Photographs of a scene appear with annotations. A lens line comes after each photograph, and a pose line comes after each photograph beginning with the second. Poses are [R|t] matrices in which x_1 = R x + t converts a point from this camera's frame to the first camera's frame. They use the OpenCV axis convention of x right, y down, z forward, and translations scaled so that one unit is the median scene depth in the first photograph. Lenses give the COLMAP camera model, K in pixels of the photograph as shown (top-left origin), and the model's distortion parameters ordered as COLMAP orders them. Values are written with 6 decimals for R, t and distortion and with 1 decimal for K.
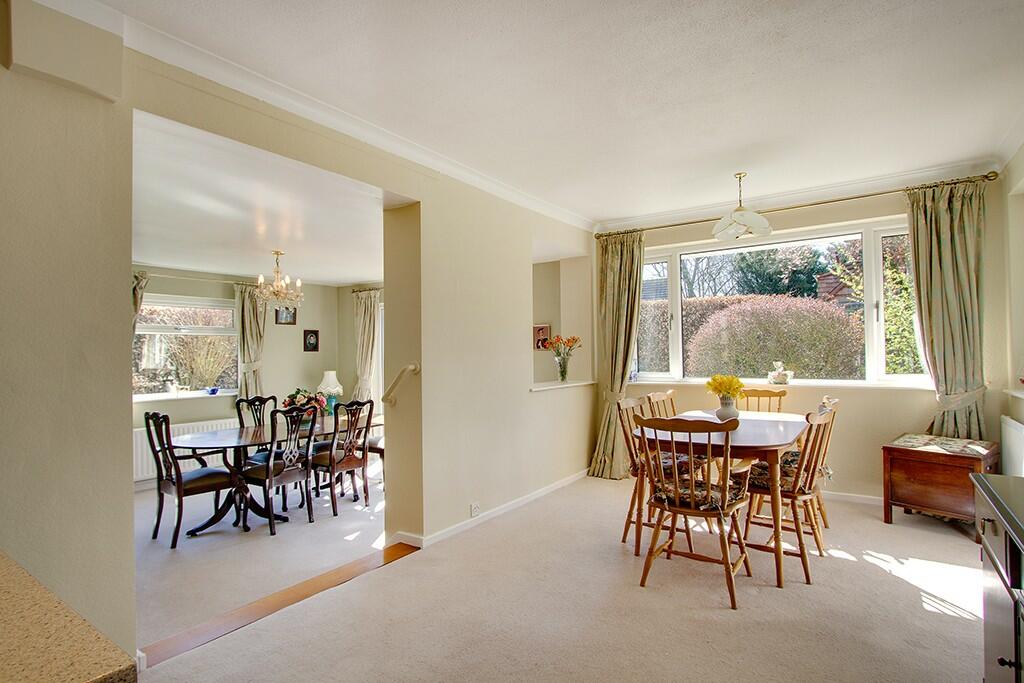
lens RADIAL K [[486.4, 0, 515.6], [0, 486.4, 346.8], [0, 0, 1]] dist [-0.036079, -0.000099]
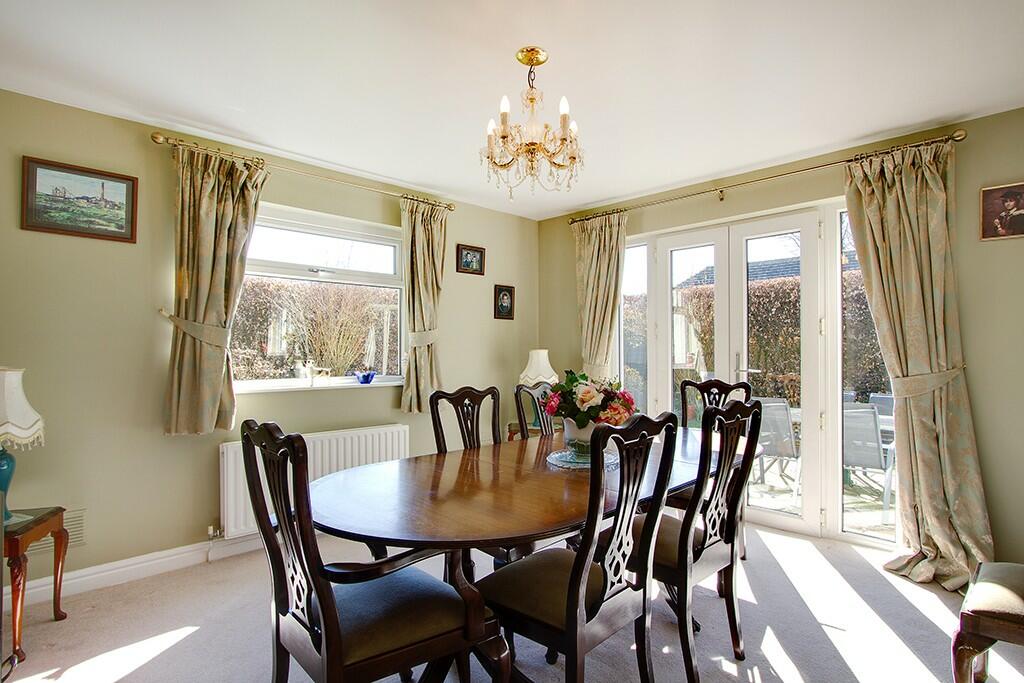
lens RADIAL K [[486.4, 0, 515.6], [0, 486.4, 346.8], [0, 0, 1]] dist [-0.036079, -0.000099]
pose [[0.979912, 0.006688, -0.199318, -0.340520], [-0.006358, 0.999977, 0.002294, 0.052974], [0.199329, -0.000980, 0.979932, 0.461781]]
